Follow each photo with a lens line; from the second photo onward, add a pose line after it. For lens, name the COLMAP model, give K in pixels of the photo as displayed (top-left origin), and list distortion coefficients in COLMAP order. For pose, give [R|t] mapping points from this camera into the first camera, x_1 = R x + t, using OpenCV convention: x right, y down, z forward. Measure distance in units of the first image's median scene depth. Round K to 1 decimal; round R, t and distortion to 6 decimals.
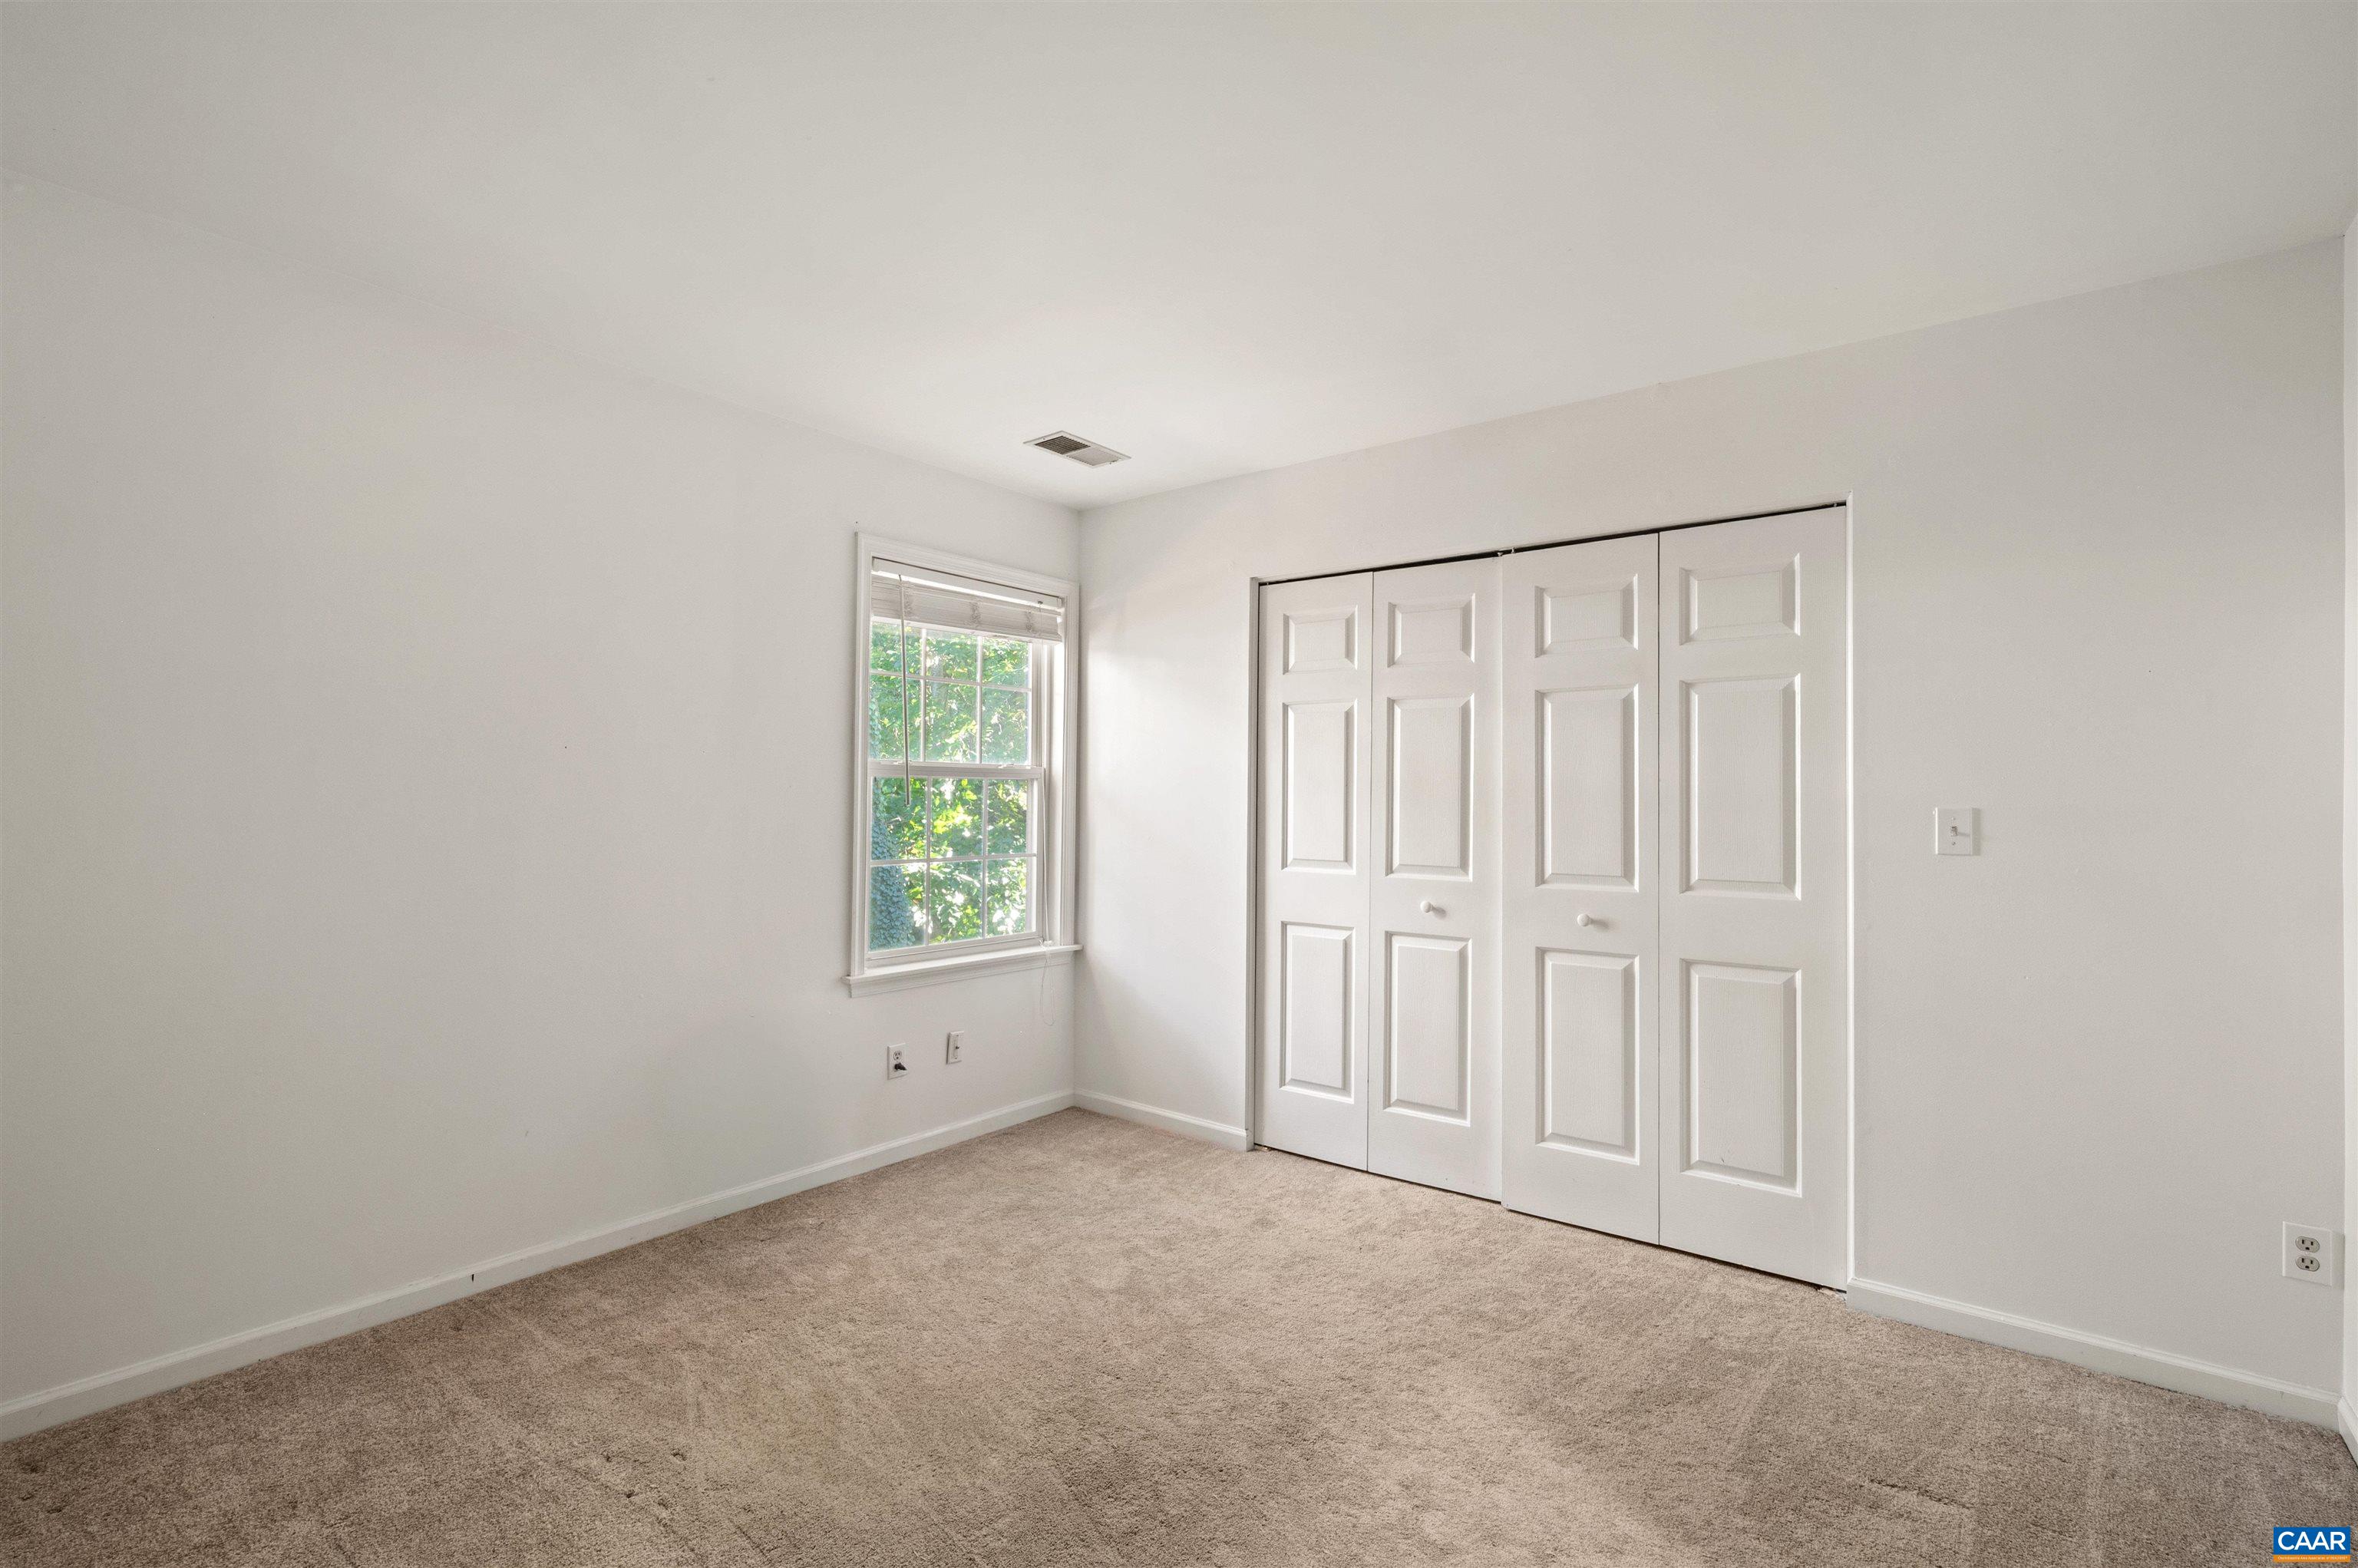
lens RADIAL K [[1070.0, 0, 1179.1], [0, 1070.0, 780.0], [0, 0, 1]] dist [-0.001861, -0.000992]
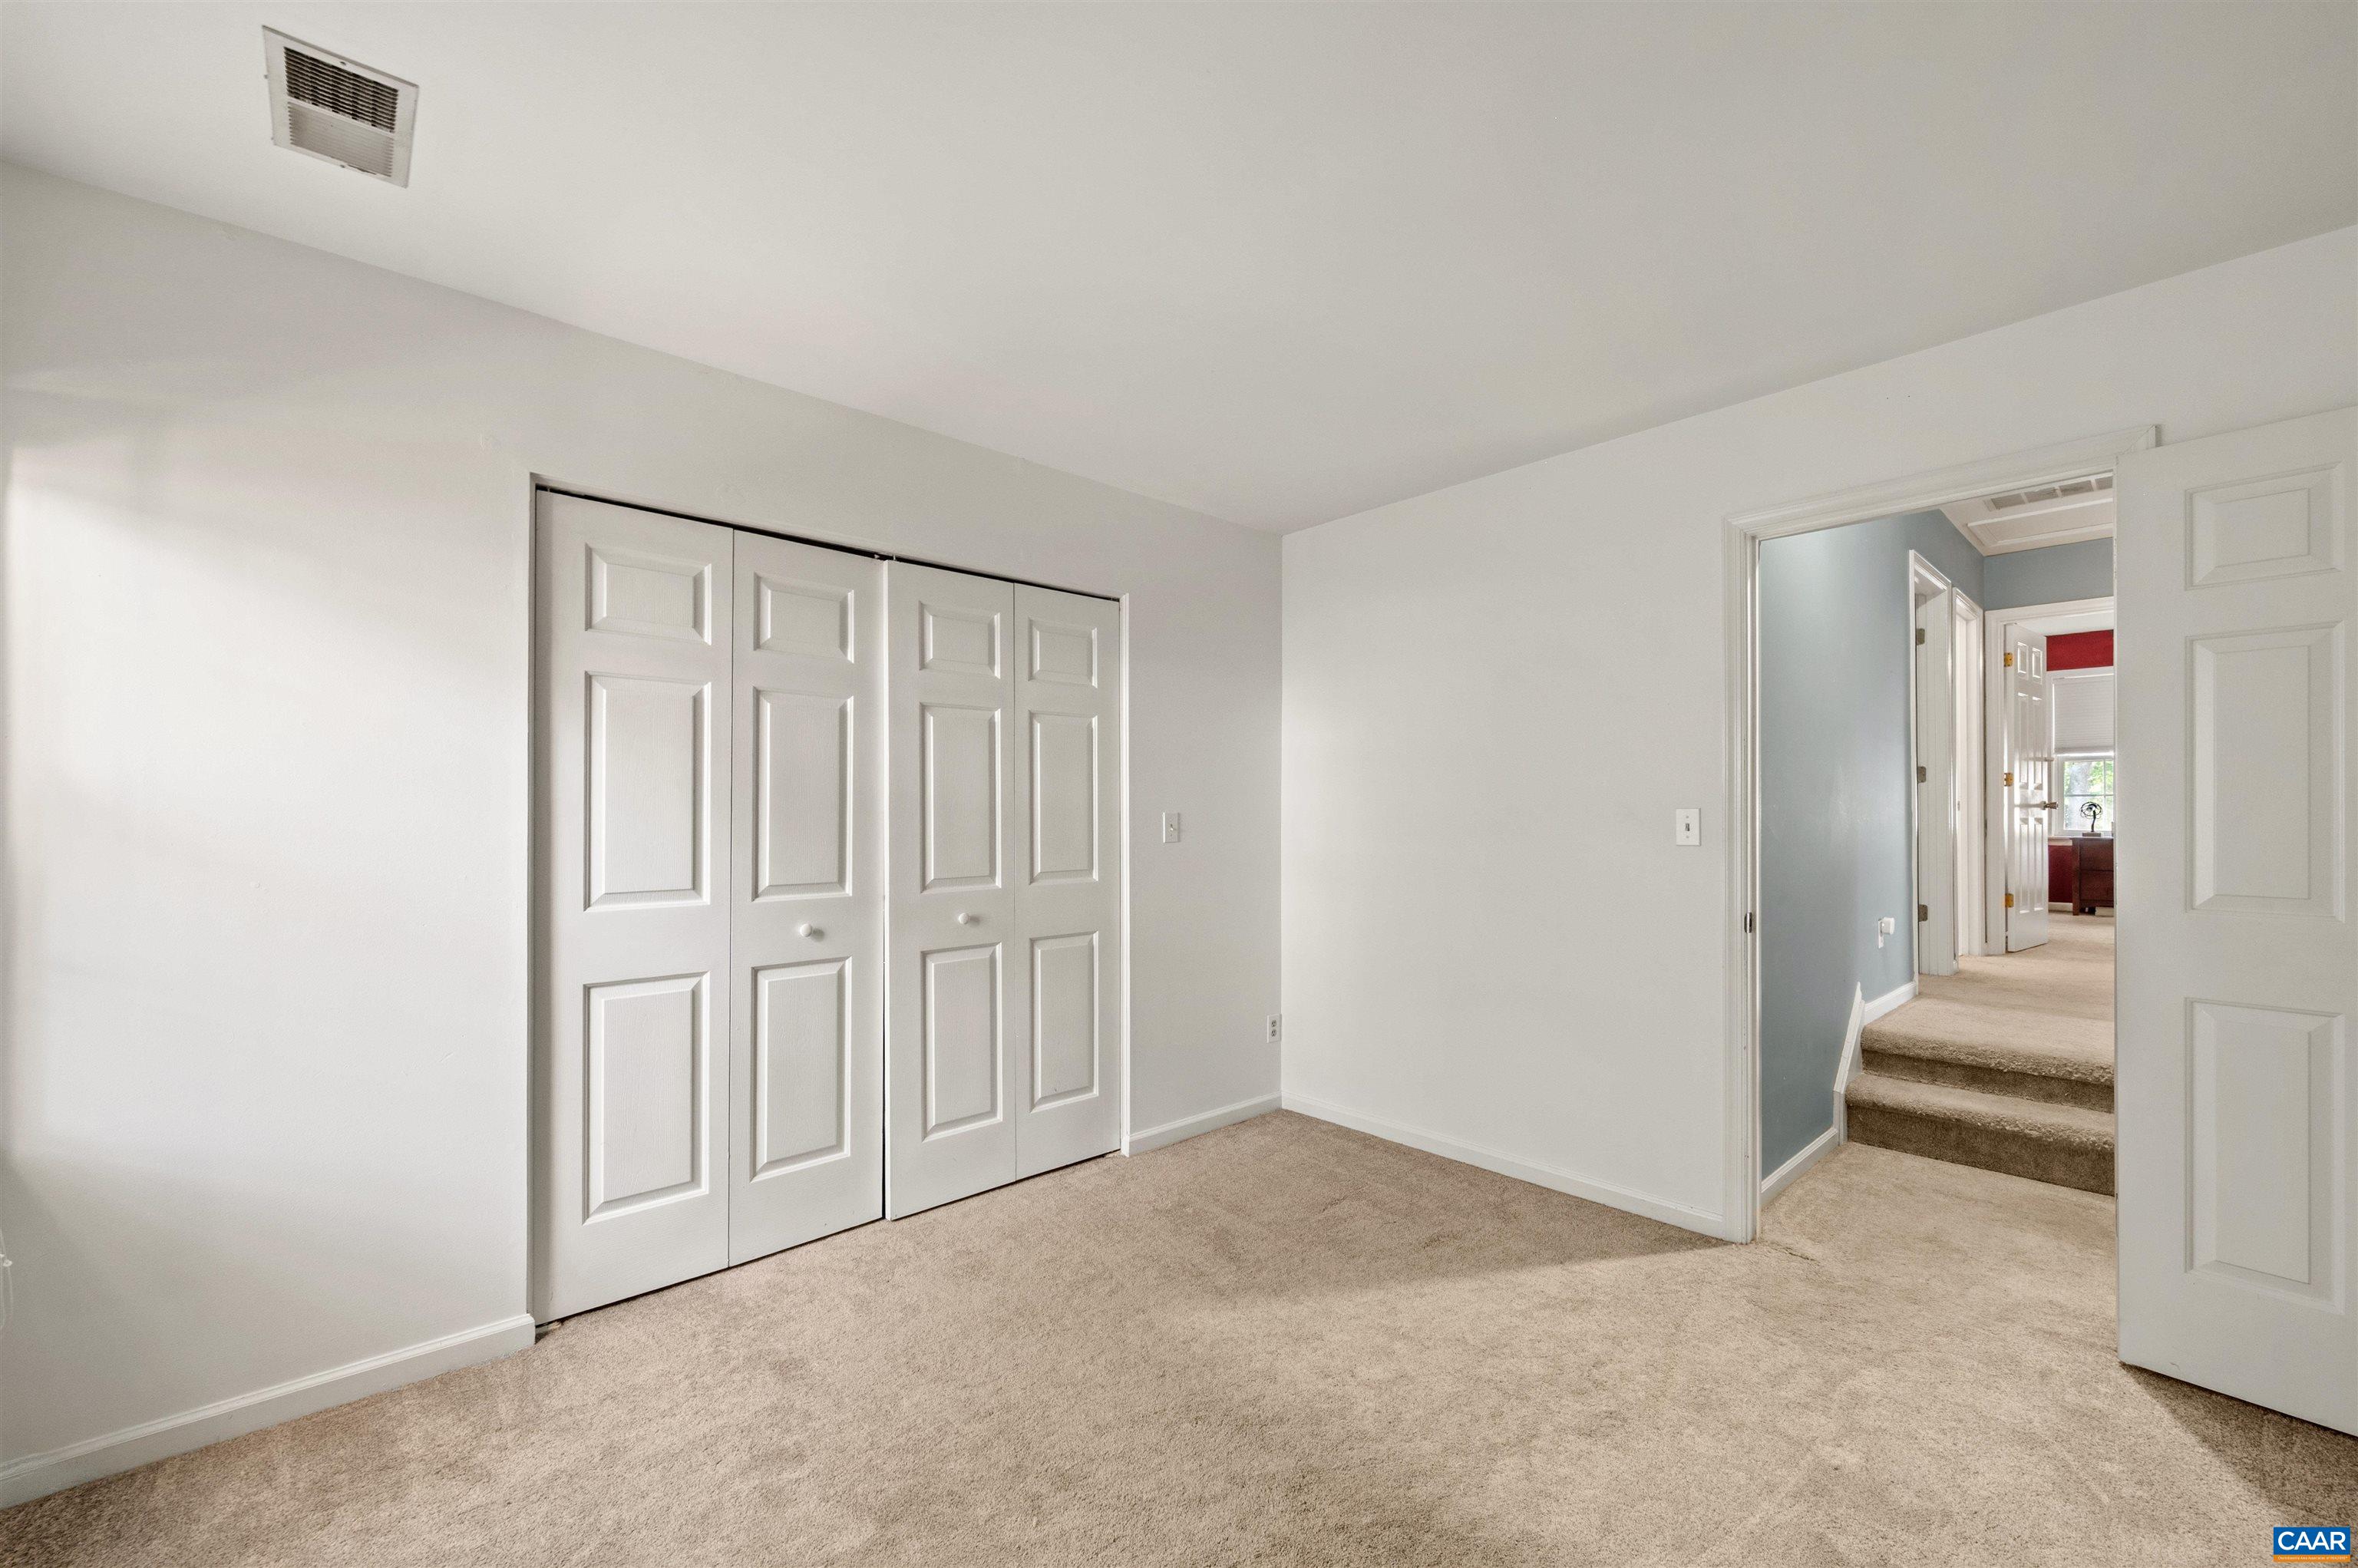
lens RADIAL K [[963.3, 0, 1179.8], [0, 963.3, 802.3], [0, 0, 1]] dist [0.003076, -0.000420]
pose [[0.155928, -0.000908, 0.987768, -0.540449], [-0.017541, 0.999839, 0.003688, 0.004325], [-0.987613, -0.017902, 0.155887, 0.606269]]
